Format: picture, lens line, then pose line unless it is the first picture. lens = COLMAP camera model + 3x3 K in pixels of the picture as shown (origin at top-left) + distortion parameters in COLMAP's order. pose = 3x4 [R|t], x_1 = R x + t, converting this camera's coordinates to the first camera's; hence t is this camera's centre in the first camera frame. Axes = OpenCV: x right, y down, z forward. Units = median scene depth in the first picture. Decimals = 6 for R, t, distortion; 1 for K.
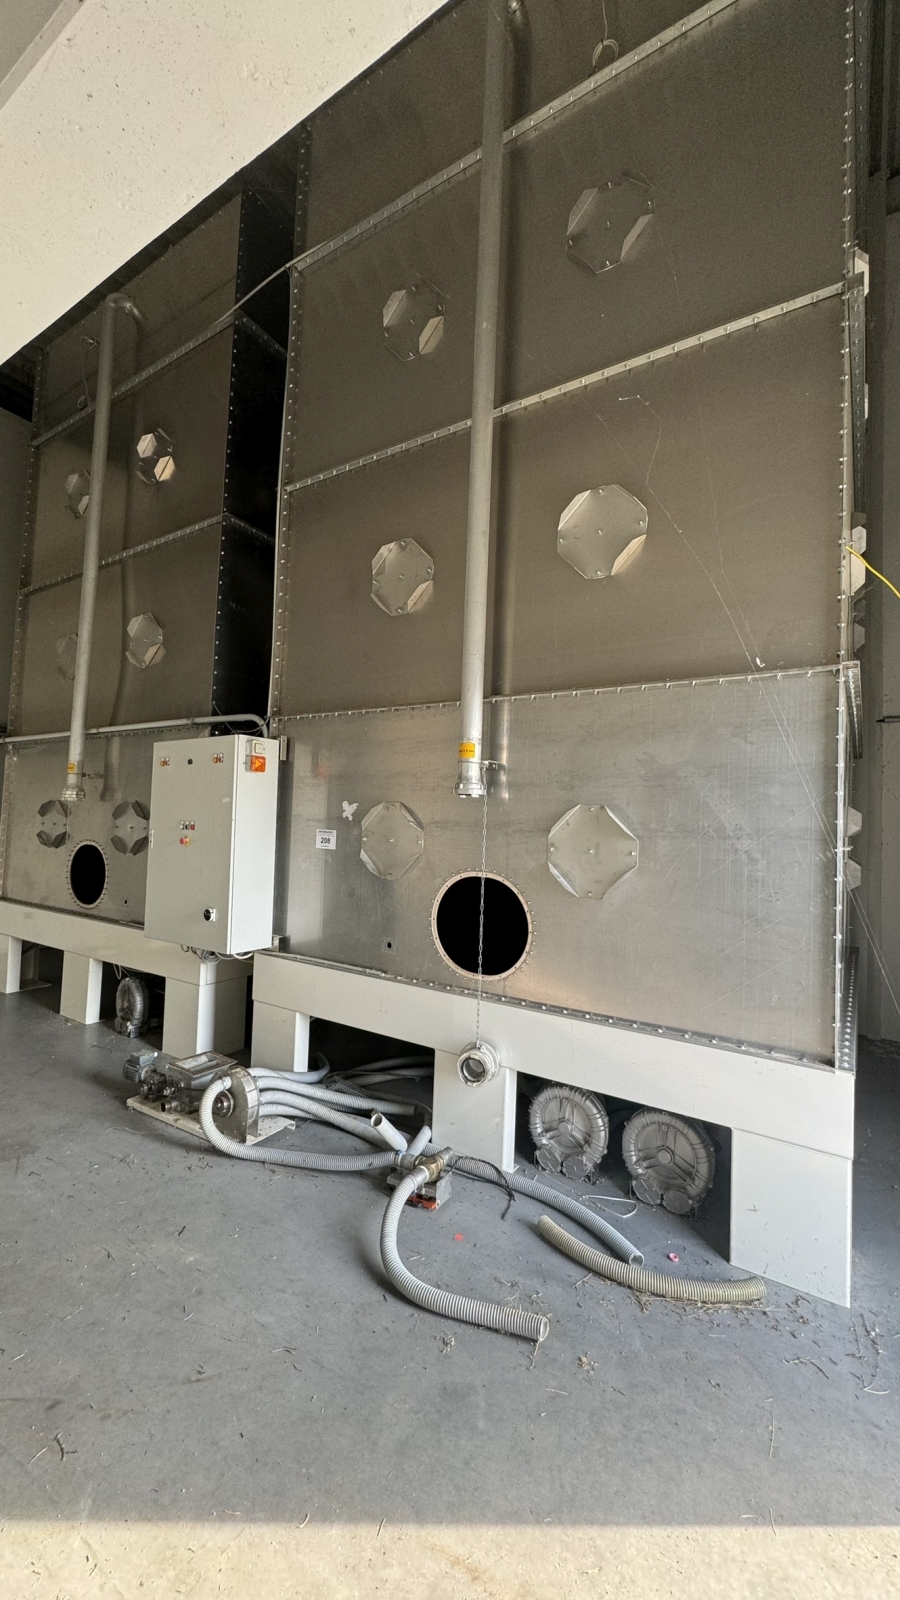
lens RADIAL K [[633.4, 0, 450.0], [0, 633.4, 800.0], [0, 0, 1]] dist [-0.001377, -0.000085]
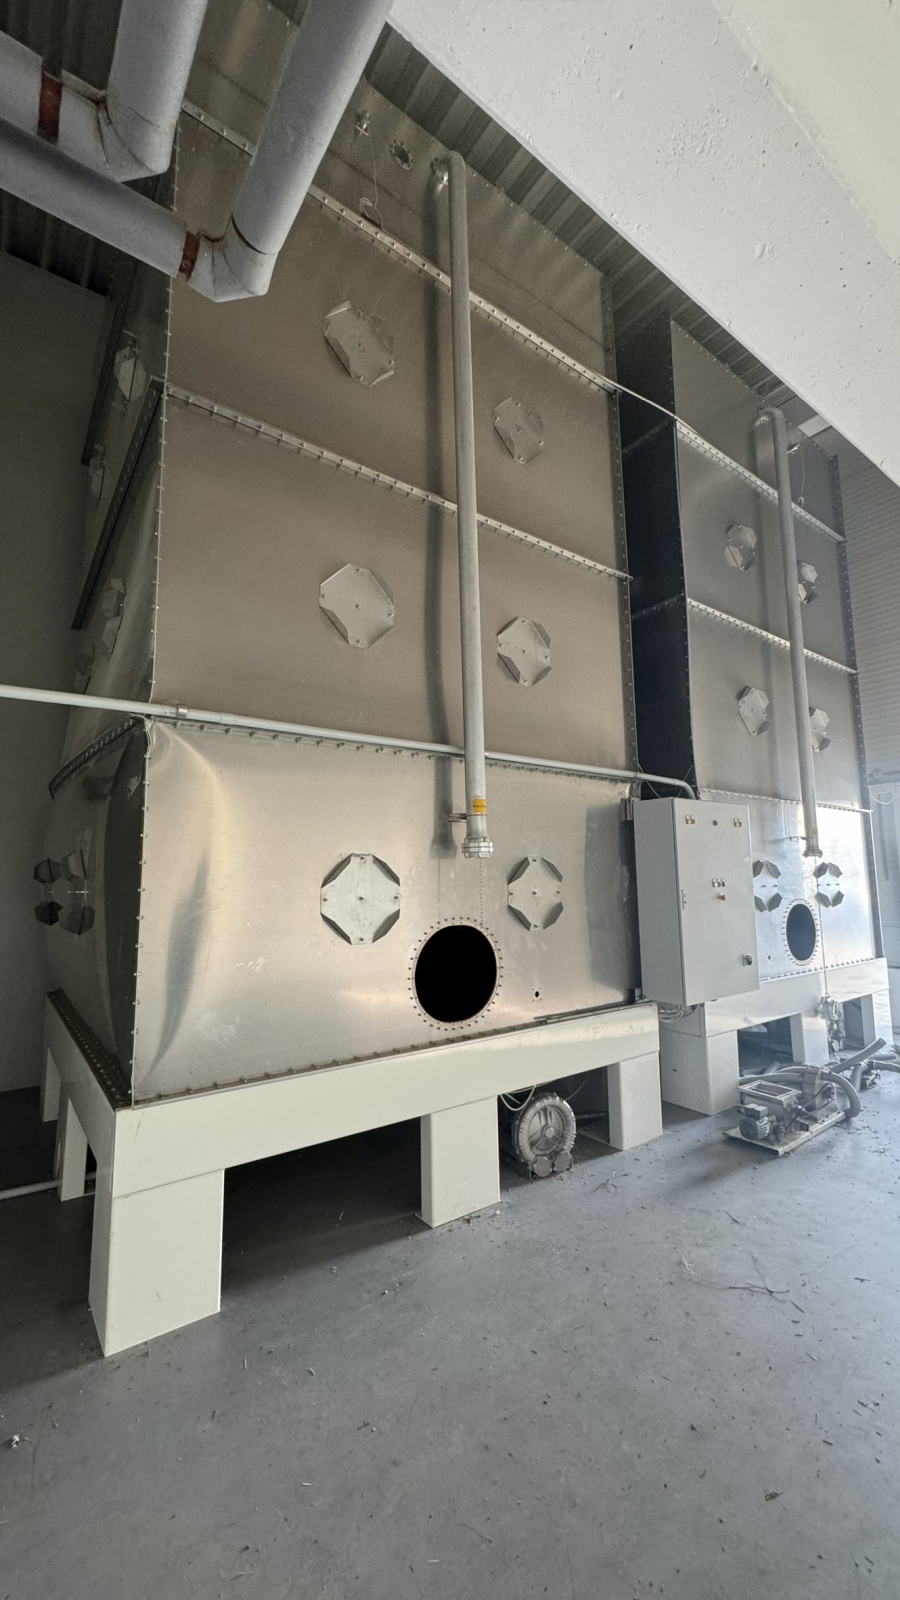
lens RADIAL K [[633.4, 0, 450.0], [0, 633.4, 800.0], [0, 0, 1]] dist [-0.001377, -0.000085]
pose [[0.359089, 0.079499, 0.929911, -1.197445], [-0.016008, 0.996744, -0.079031, -0.005448], [-0.933166, 0.013493, 0.359192, 0.785474]]
